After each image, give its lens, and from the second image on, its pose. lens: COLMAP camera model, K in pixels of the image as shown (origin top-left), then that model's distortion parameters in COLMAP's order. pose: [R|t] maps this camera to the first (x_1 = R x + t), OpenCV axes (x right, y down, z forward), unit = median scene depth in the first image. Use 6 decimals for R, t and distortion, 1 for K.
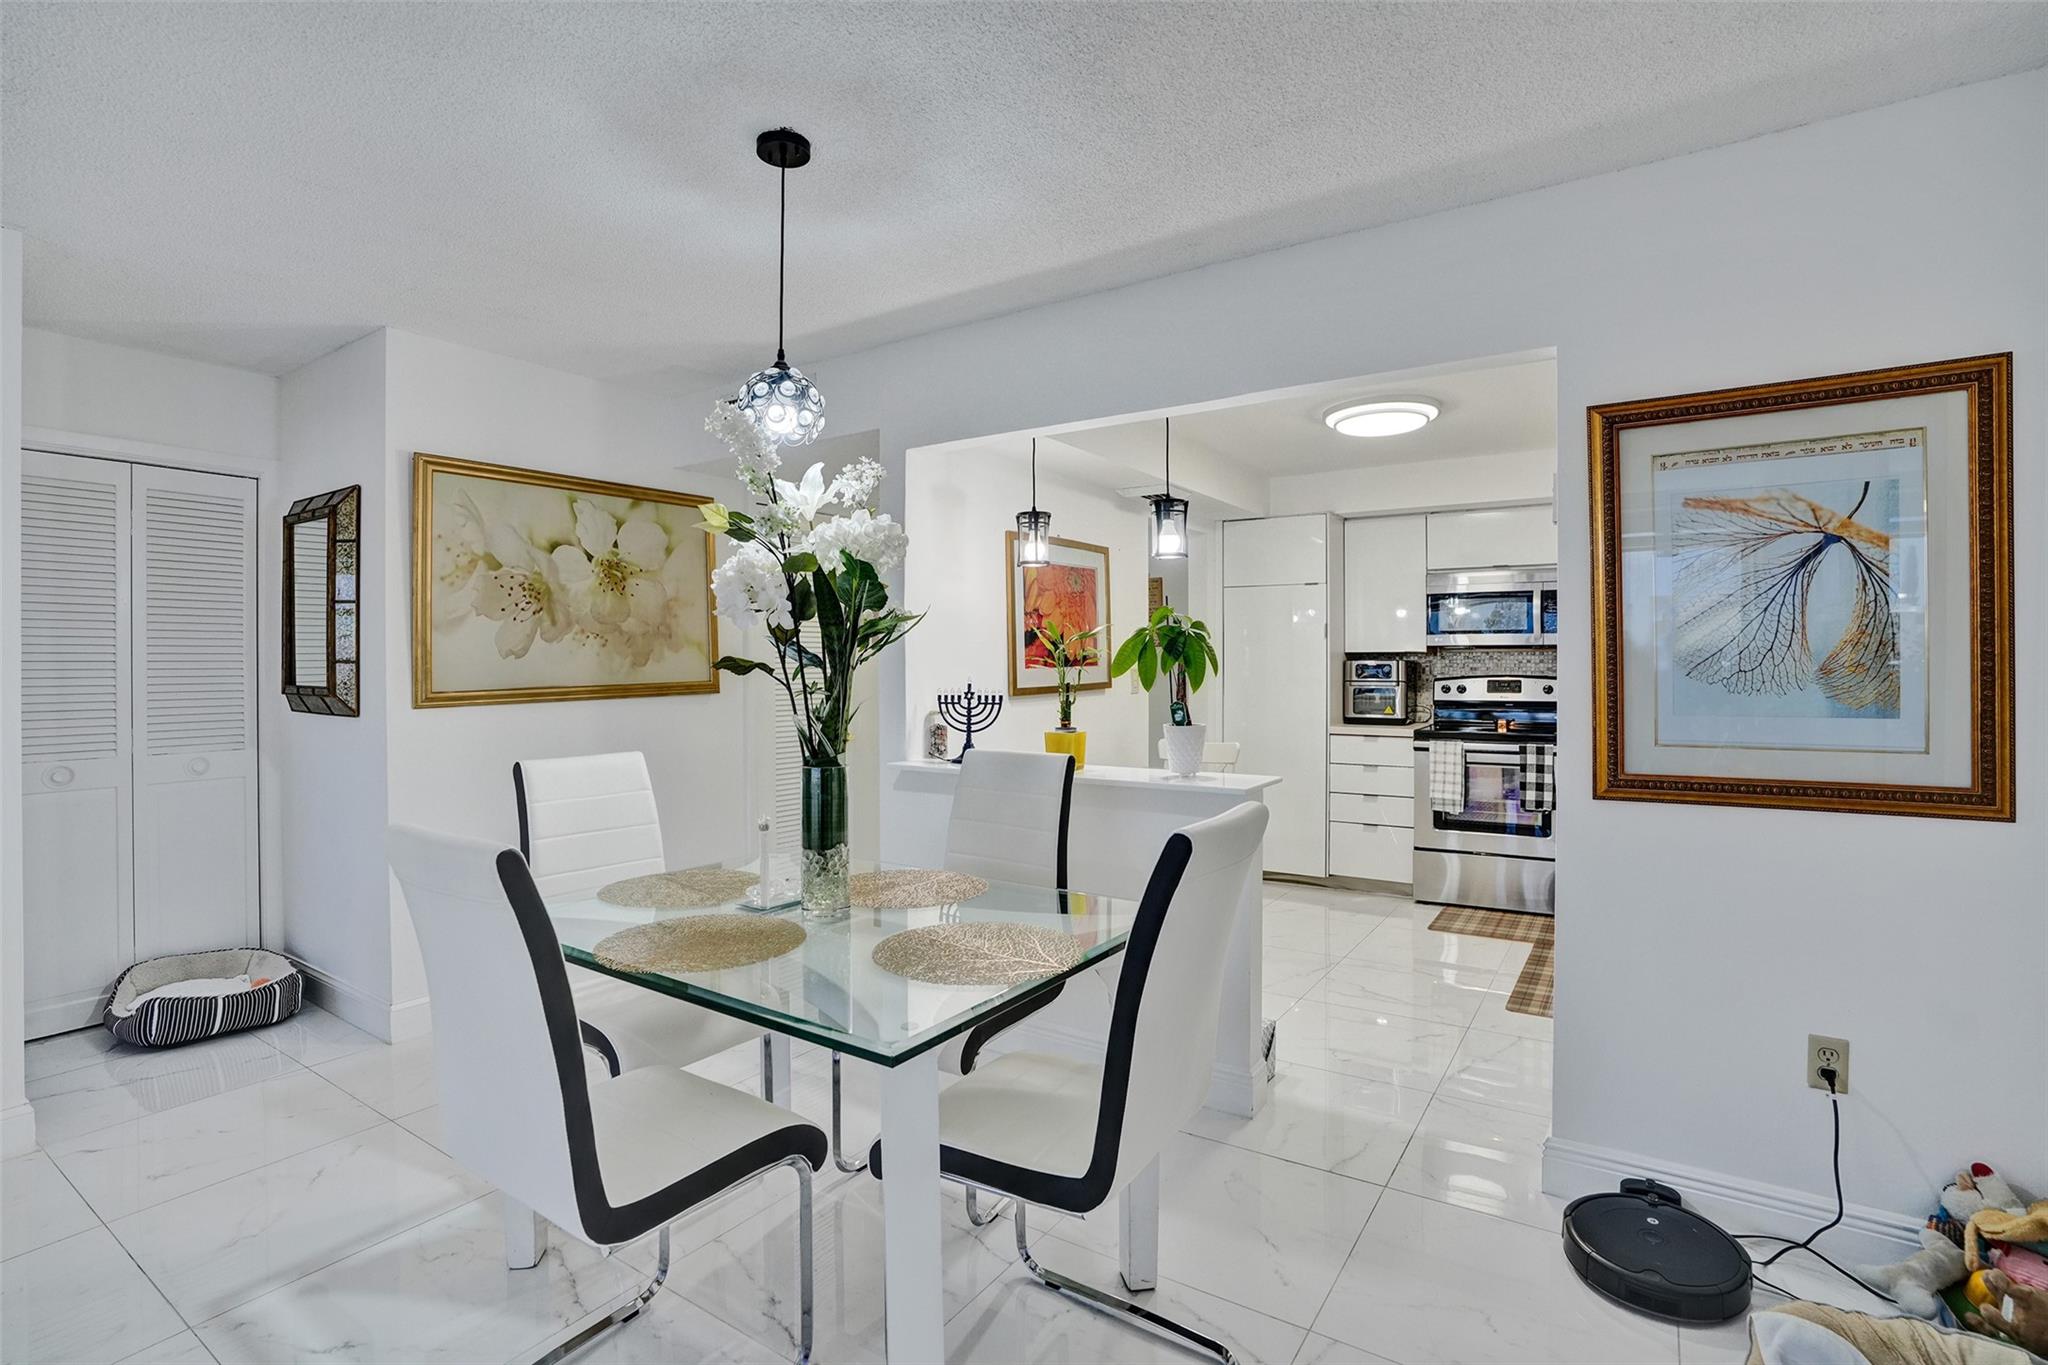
lens RADIAL K [[997.7, 0, 1022.9], [0, 997.7, 669.0], [0, 0, 1]] dist [-0.053756, 0.016452]
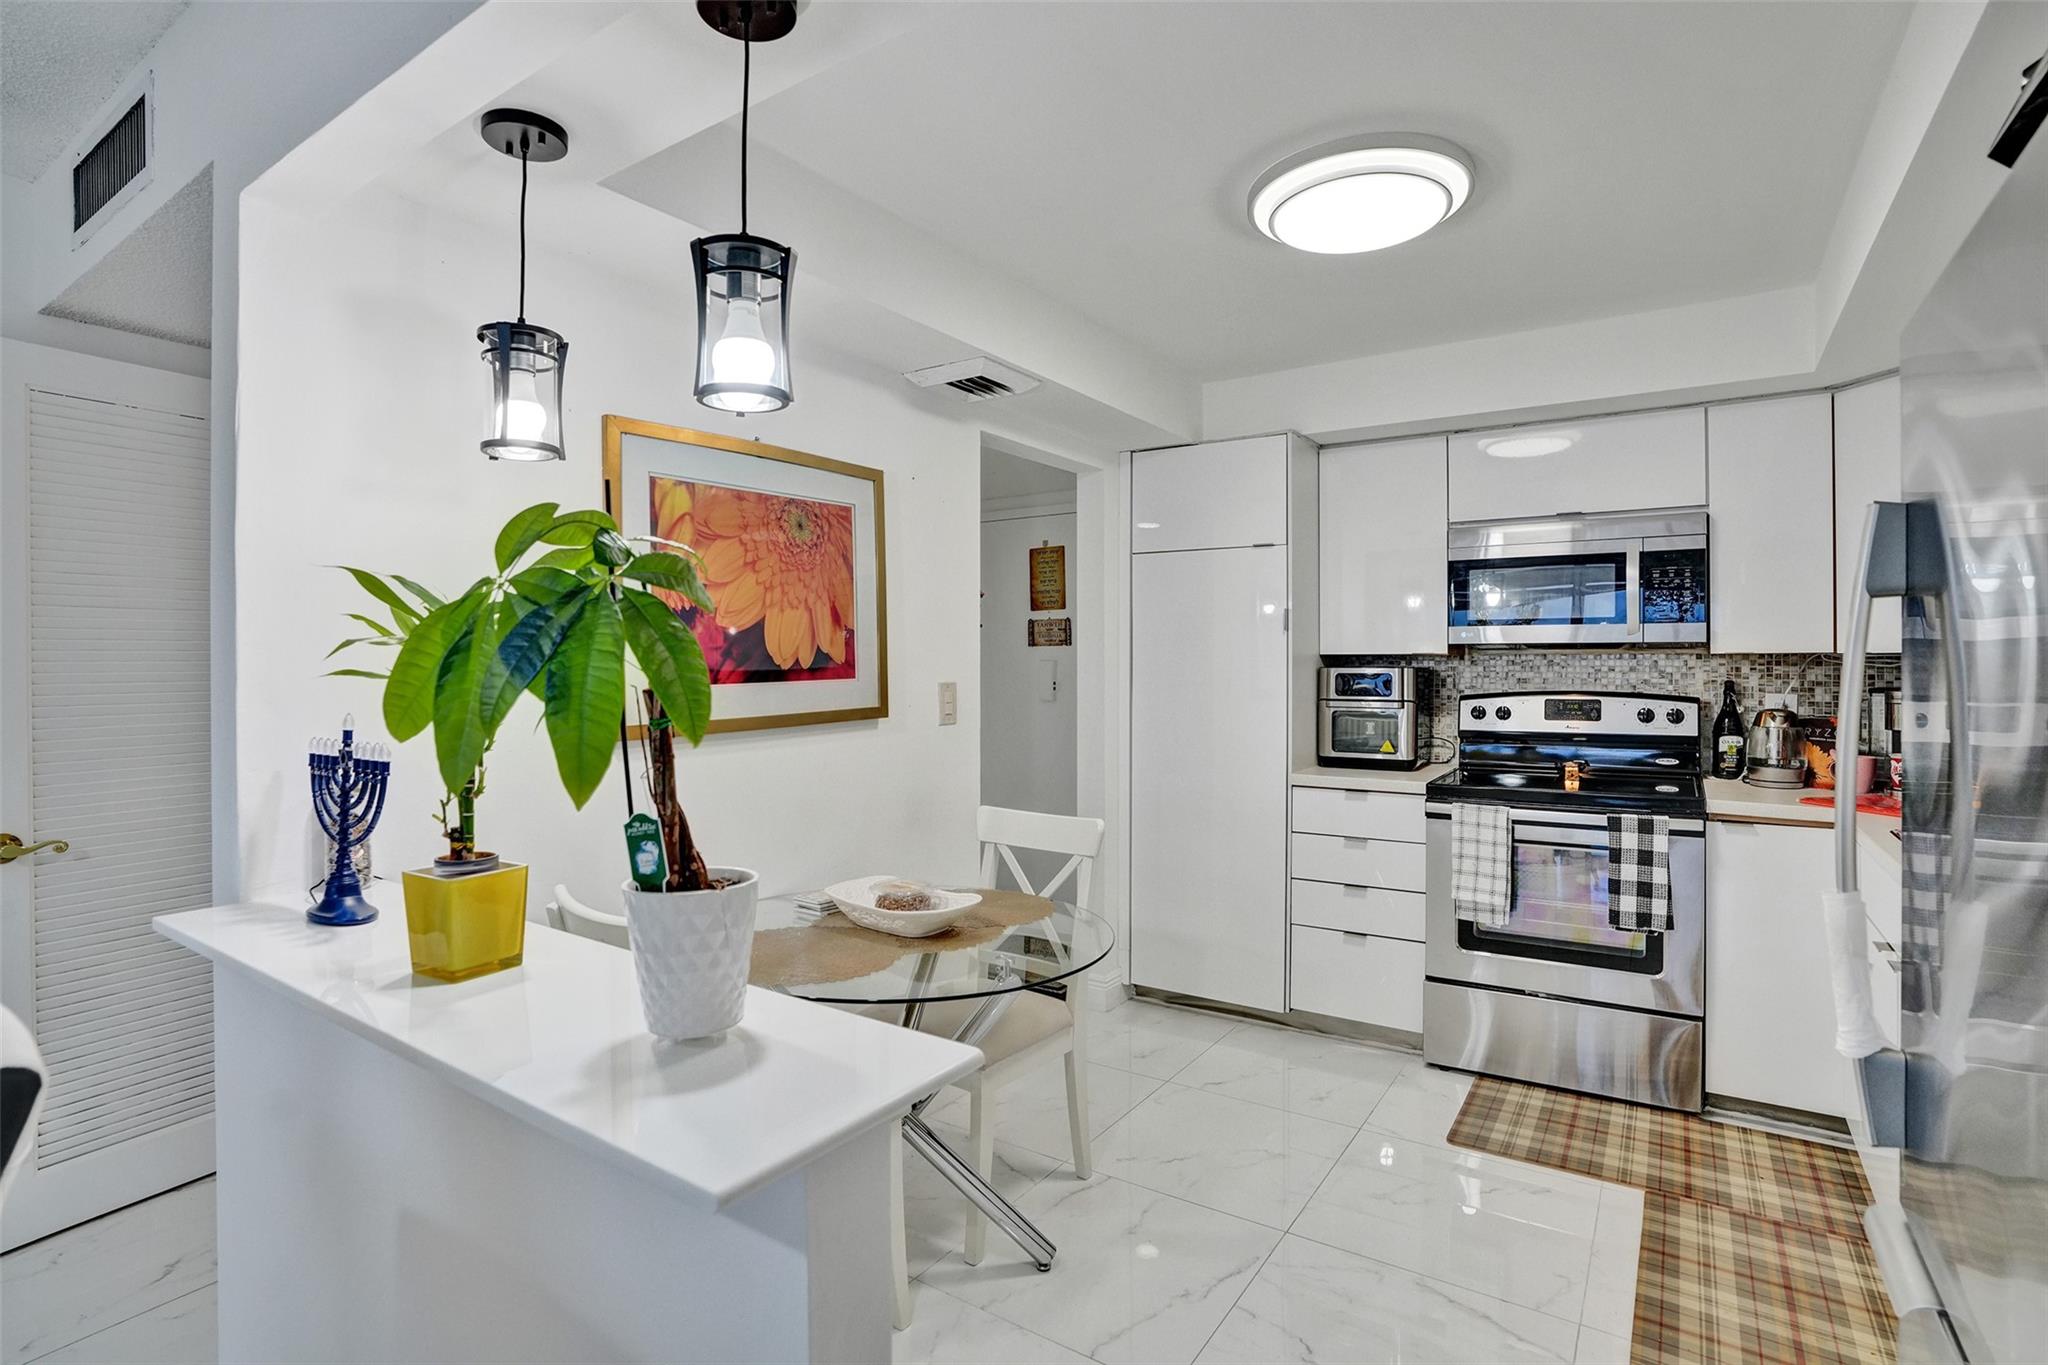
lens RADIAL K [[1011.6, 0, 1032.7], [0, 1011.6, 671.9], [0, 0, 1]] dist [-0.035142, 0.001861]
pose [[0.999985, 0.000990, -0.005348, 0.161375], [-0.000982, 0.999998, 0.001490, -0.007483], [0.005350, -0.001485, 0.999985, 0.392446]]
